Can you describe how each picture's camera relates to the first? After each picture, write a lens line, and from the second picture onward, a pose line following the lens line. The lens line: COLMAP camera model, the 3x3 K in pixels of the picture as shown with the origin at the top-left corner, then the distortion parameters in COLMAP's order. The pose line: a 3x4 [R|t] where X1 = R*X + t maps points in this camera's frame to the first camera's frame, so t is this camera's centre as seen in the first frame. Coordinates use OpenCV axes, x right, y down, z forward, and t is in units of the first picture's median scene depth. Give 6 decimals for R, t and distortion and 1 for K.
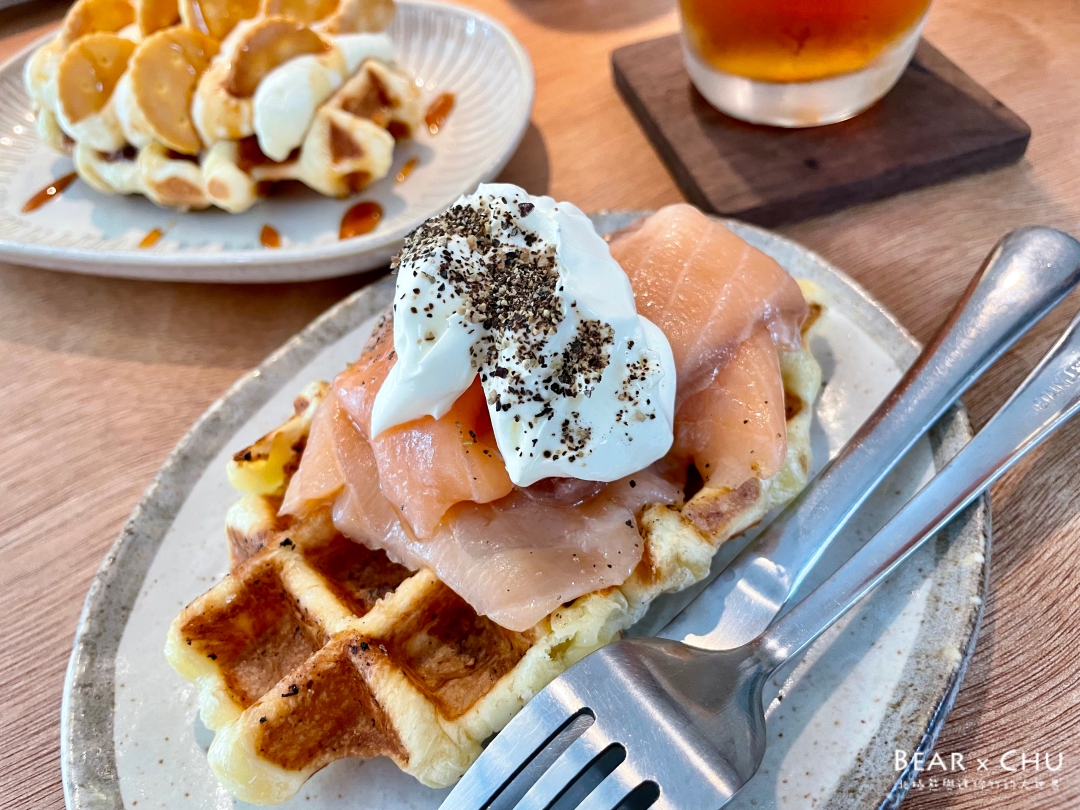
lens RADIAL K [[879.9, 0, 540.0], [0, 879.9, 405.0], [0, 0, 1]] dist [0.002687, -0.008000]
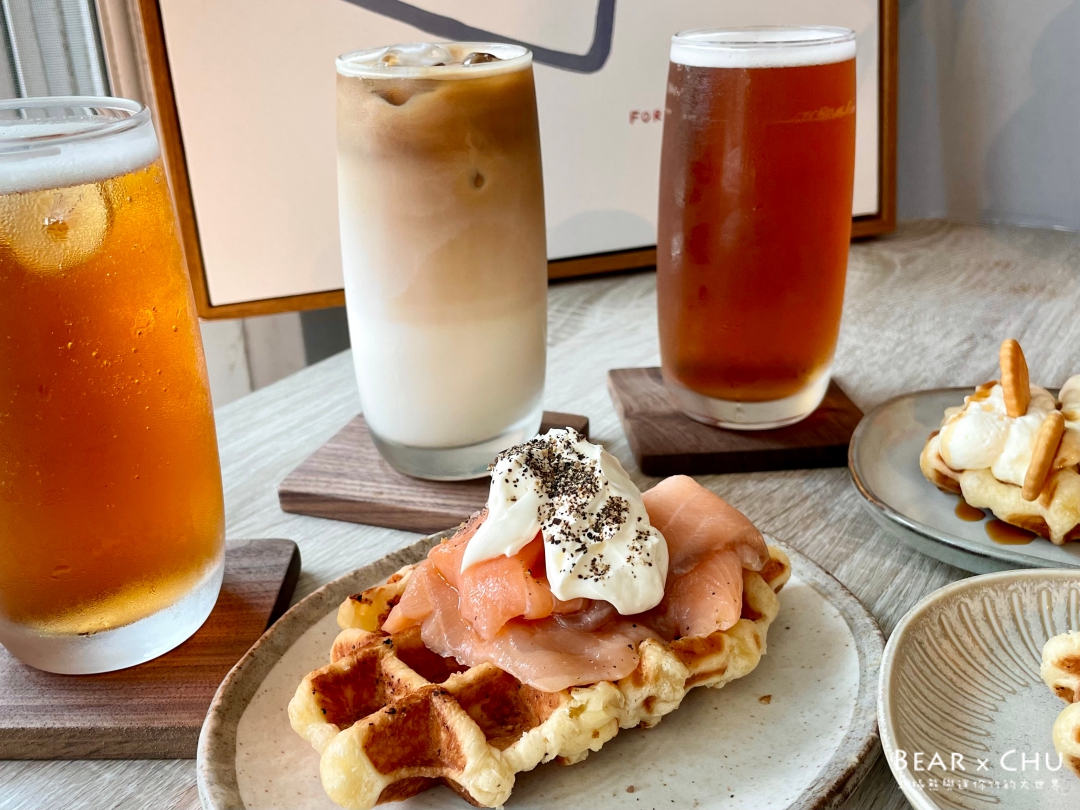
lens RADIAL K [[1109.5, 0, 540.0], [0, 1109.5, 405.0], [0, 0, 1]] dist [0.002673, 0.002522]
pose [[0.993586, 0.109112, -0.029681, -0.036782], [-0.110886, 0.888742, -0.444793, 0.649903], [-0.022153, 0.445232, 0.895141, -0.860083]]
